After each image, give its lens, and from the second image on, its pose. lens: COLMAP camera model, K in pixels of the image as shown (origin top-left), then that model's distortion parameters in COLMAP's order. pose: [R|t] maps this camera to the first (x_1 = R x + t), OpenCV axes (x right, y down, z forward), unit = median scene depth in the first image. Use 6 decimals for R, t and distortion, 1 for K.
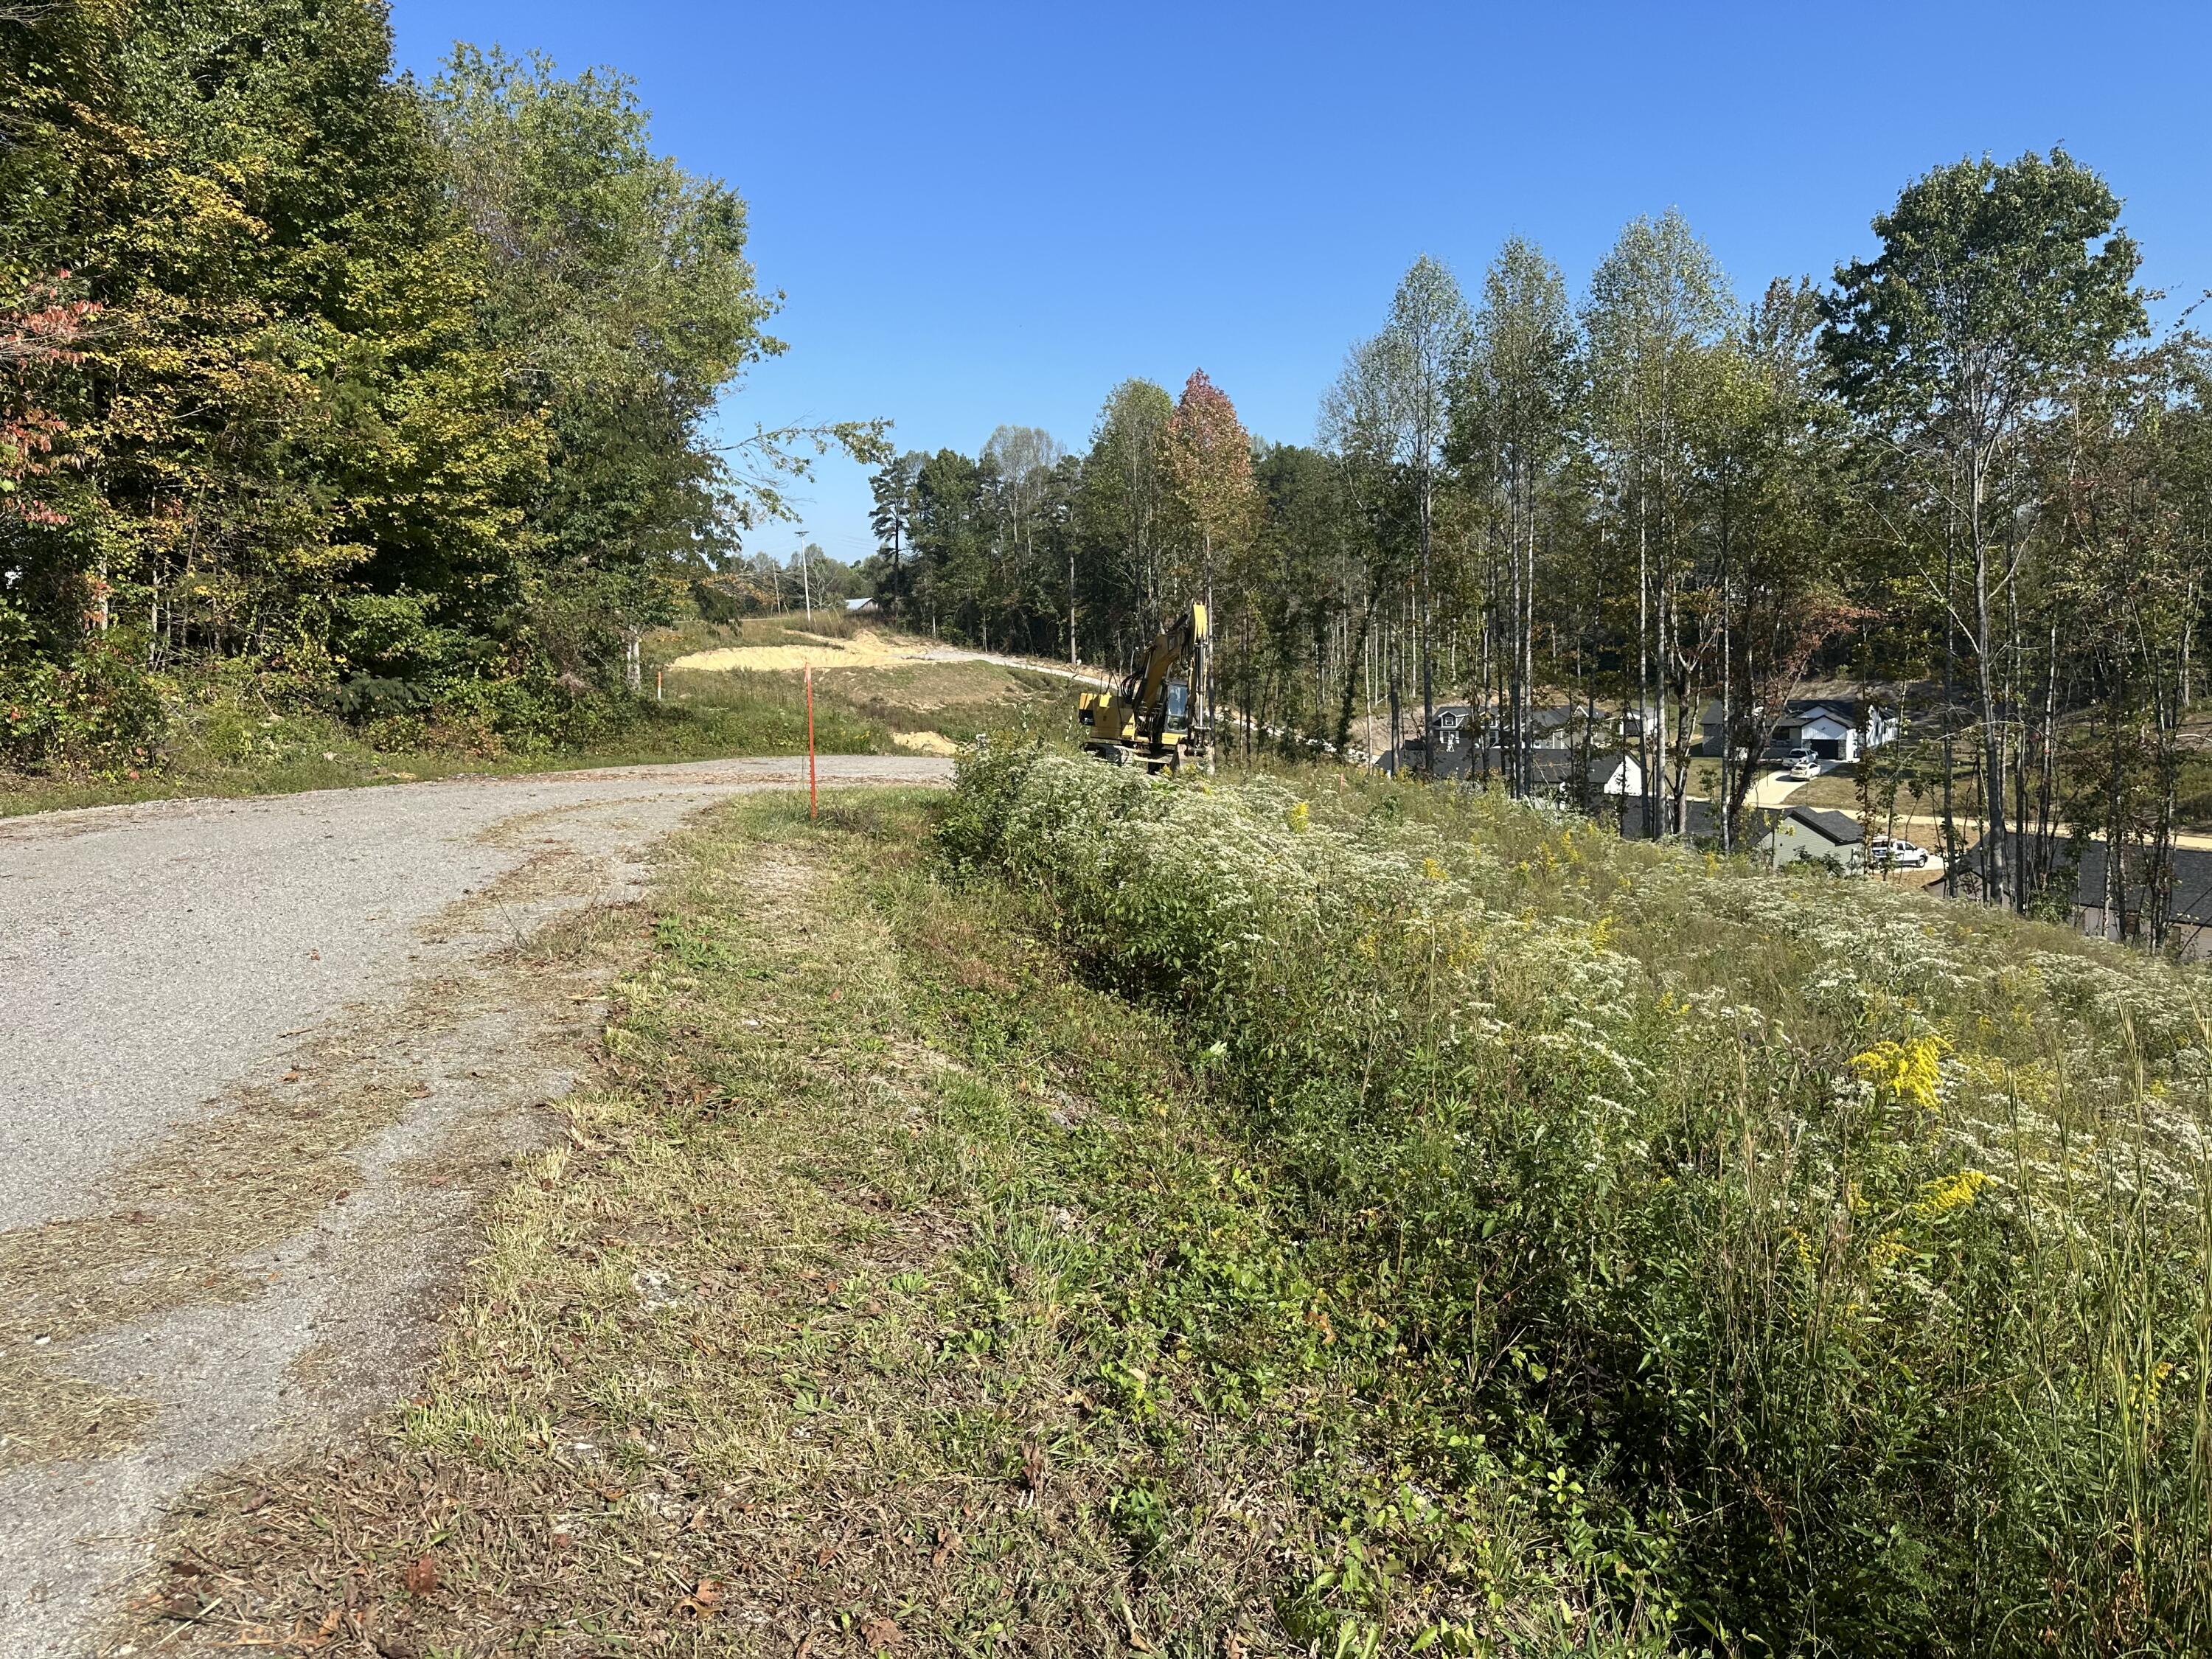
lens RADIAL K [[1519.4, 0, 1106.7], [0, 1519.4, 851.2], [0, 0, 1]] dist [0.010236, -0.006937]
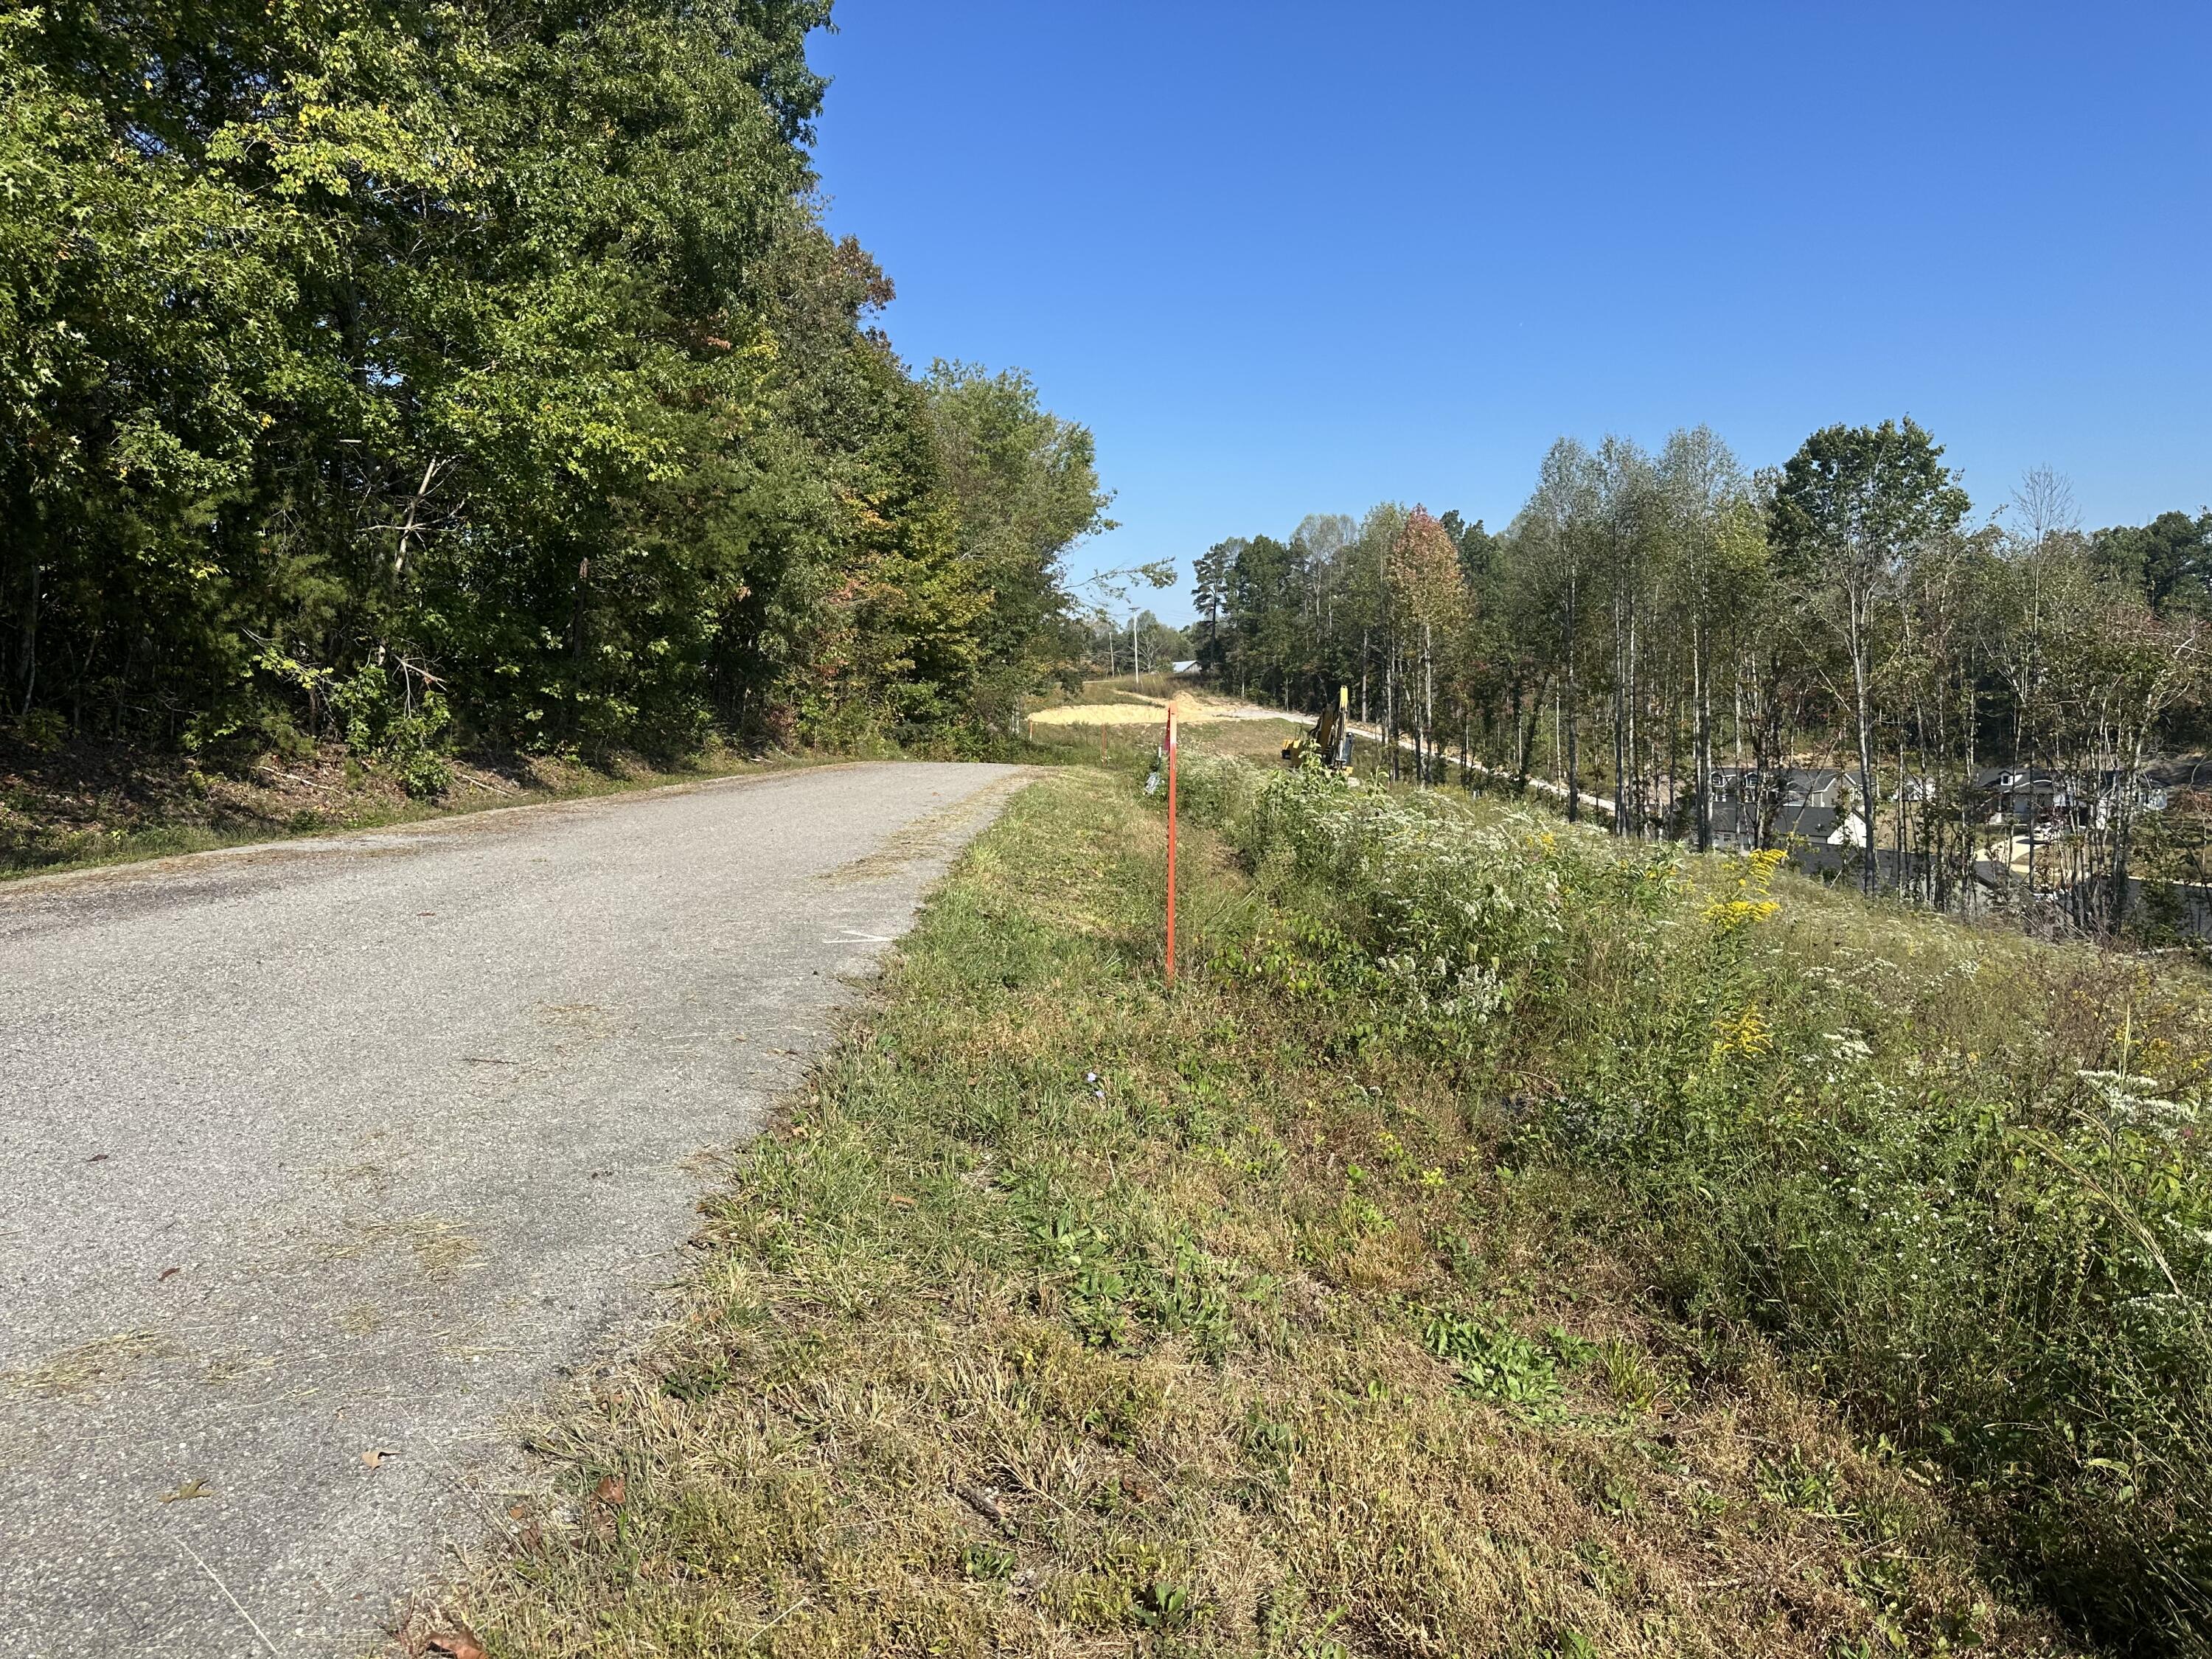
lens RADIAL K [[1547.7, 0, 1072.3], [0, 1547.7, 834.2], [0, 0, 1]] dist [-0.006496, -0.006453]
pose [[0.971876, 0.030472, -0.233512, 0.042758], [-0.042012, 0.998121, -0.044604, 0.022882], [0.231714, 0.053160, 0.971330, -0.185997]]
